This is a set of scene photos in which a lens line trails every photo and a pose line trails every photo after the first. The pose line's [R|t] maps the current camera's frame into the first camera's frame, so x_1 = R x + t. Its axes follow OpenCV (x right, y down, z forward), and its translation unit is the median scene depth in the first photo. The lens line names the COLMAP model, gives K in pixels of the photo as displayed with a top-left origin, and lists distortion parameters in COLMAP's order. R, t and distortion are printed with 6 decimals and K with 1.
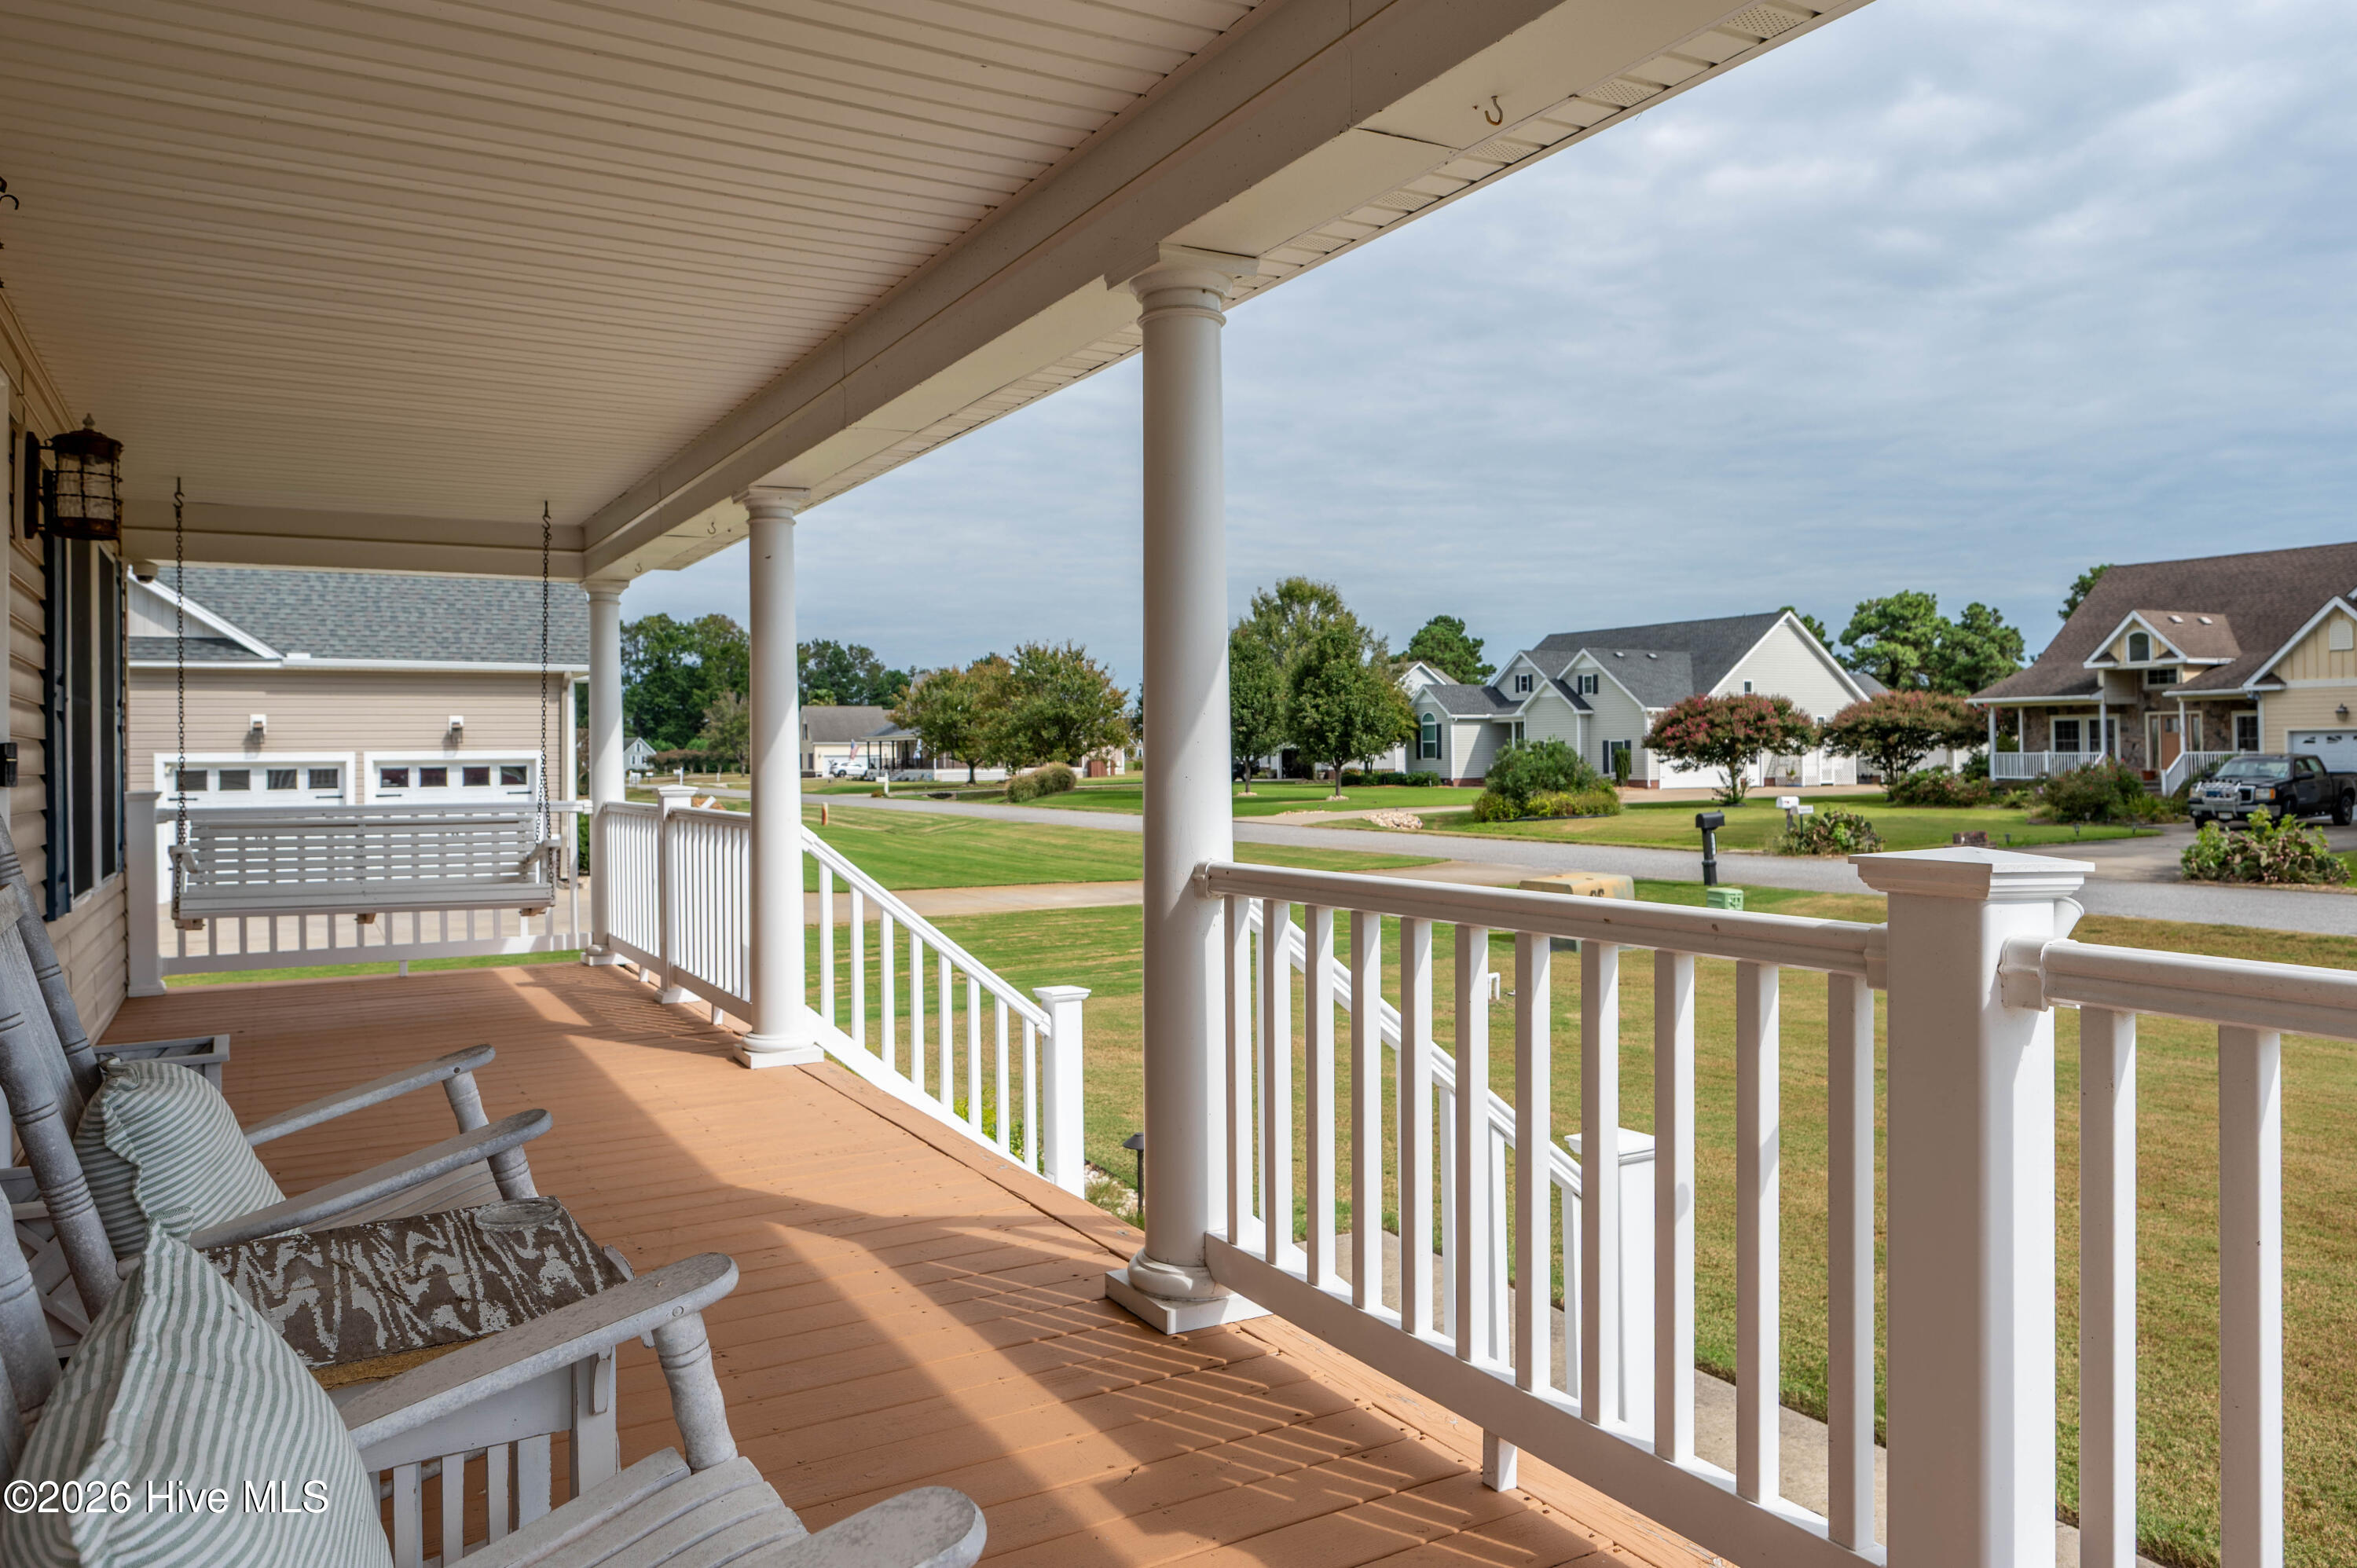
lens RADIAL K [[1574.8, 0, 1219.1], [0, 1574.8, 729.0], [0, 0, 1]] dist [-0.003825, 0.003522]
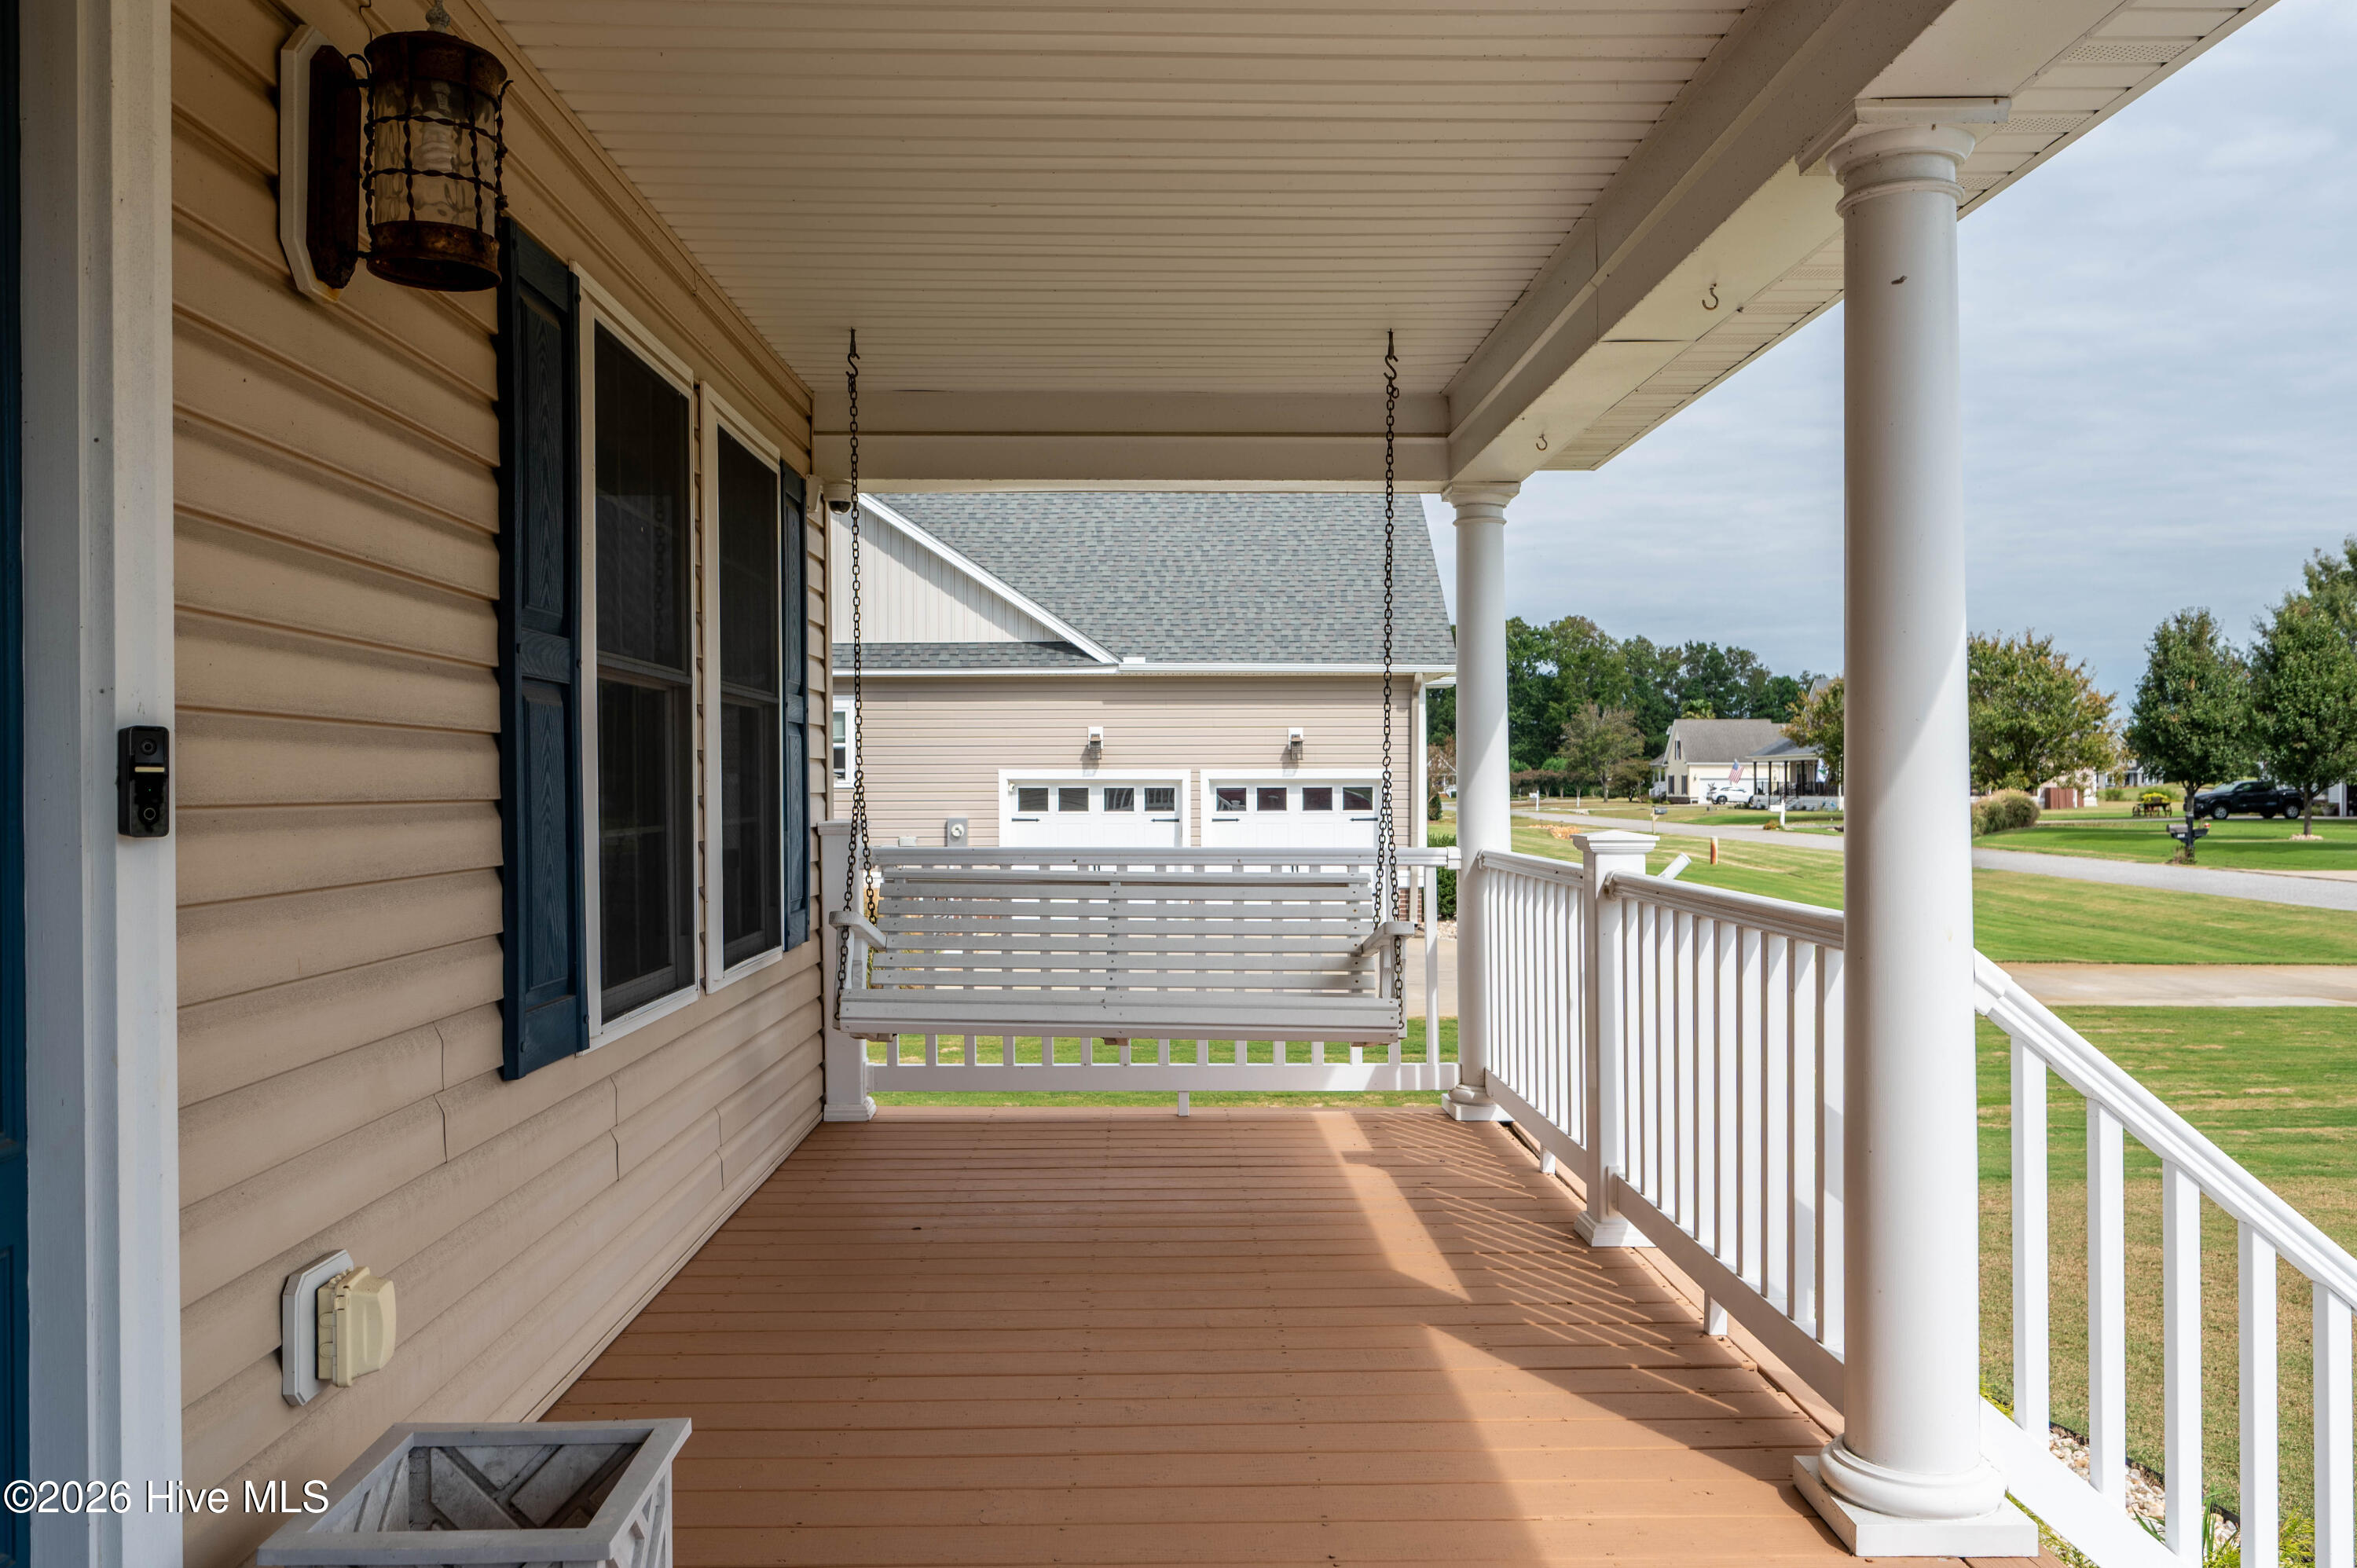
lens RADIAL K [[1832.4, 0, 1179.8], [0, 1832.4, 773.8], [0, 0, 1]] dist [0.011072, -0.023601]
pose [[0.867406, 0.007358, -0.497546, -0.044425], [-0.000090, 0.999893, 0.014630, 0.002102], [0.497601, -0.012646, 0.867314, 0.105160]]
